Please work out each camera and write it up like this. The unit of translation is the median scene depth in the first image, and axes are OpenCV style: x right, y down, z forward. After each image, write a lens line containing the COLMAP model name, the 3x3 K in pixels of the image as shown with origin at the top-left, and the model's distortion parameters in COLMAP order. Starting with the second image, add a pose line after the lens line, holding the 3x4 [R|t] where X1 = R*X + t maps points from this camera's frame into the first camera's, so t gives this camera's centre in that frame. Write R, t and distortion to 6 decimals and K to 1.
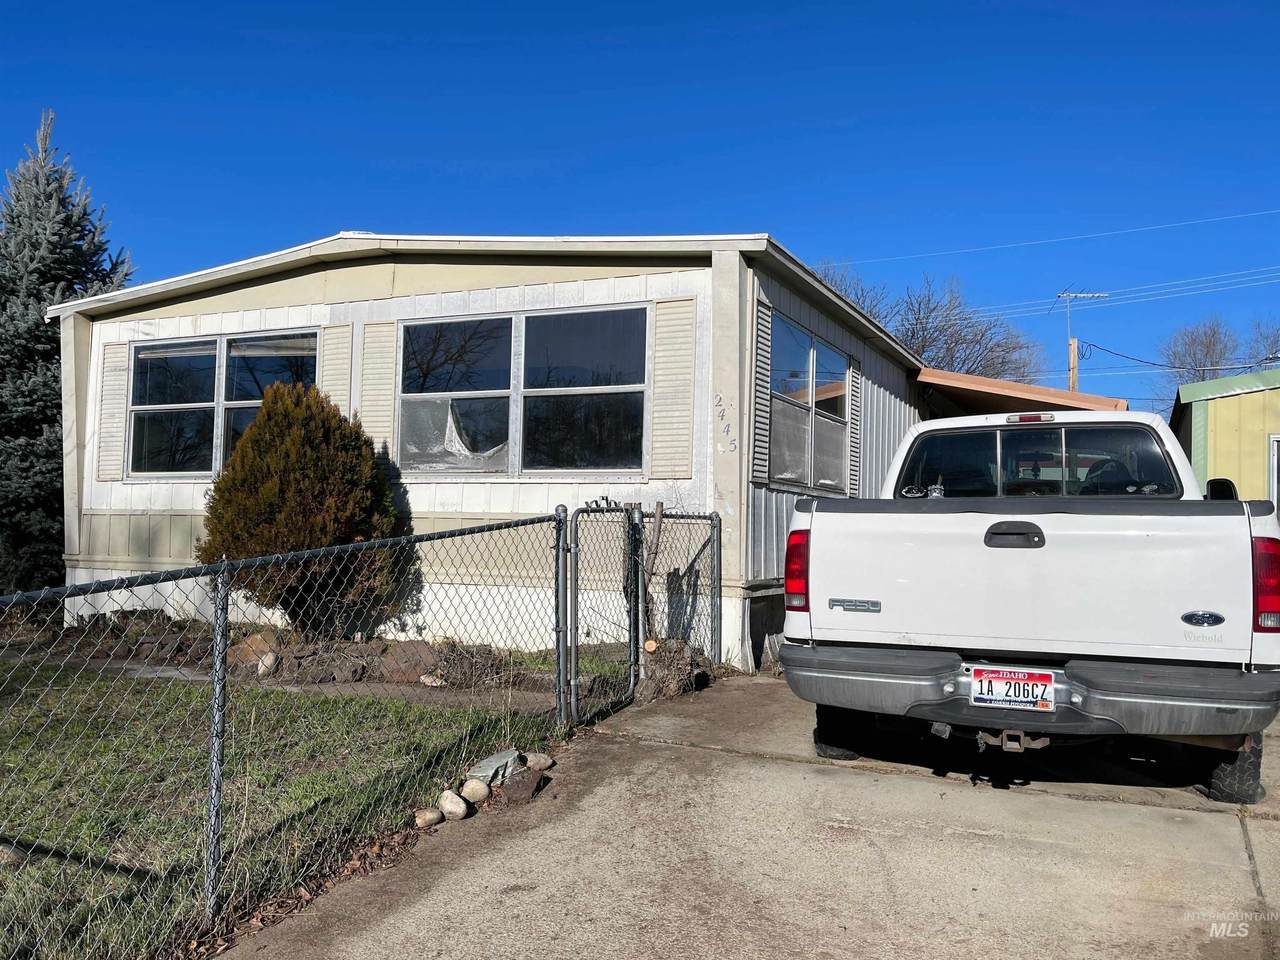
lens RADIAL K [[1051.3, 0, 598.8], [0, 1051.3, 491.9], [0, 0, 1]] dist [0.082203, -0.107936]
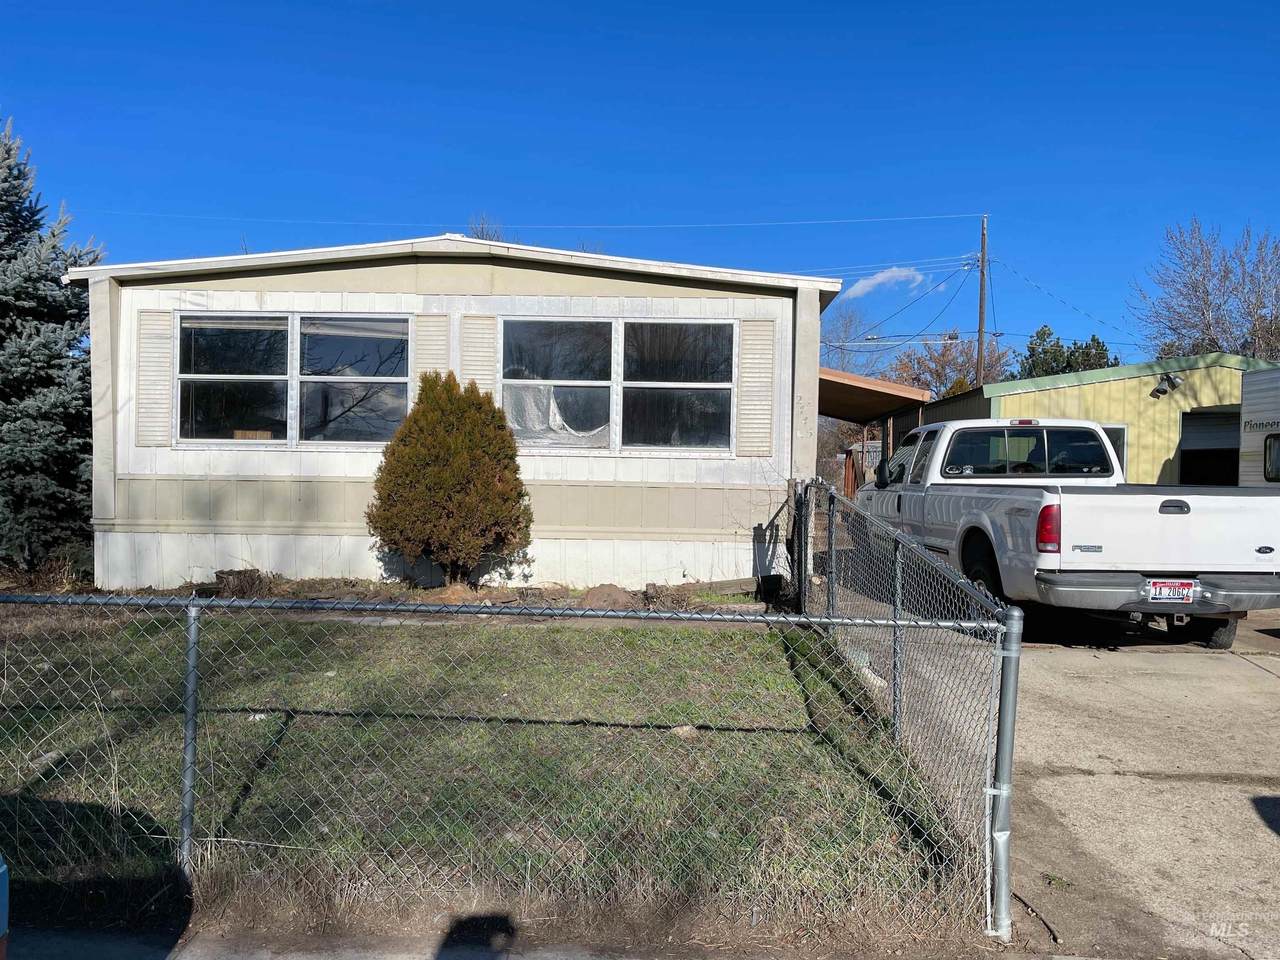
lens RADIAL K [[1051.3, 0, 598.8], [0, 1051.3, 491.9], [0, 0, 1]] dist [0.082203, -0.107936]
pose [[0.918923, -0.009559, 0.394321, -0.581926], [-0.012644, 0.998479, 0.053671, -0.033338], [-0.394234, -0.054305, 0.917404, -0.131487]]
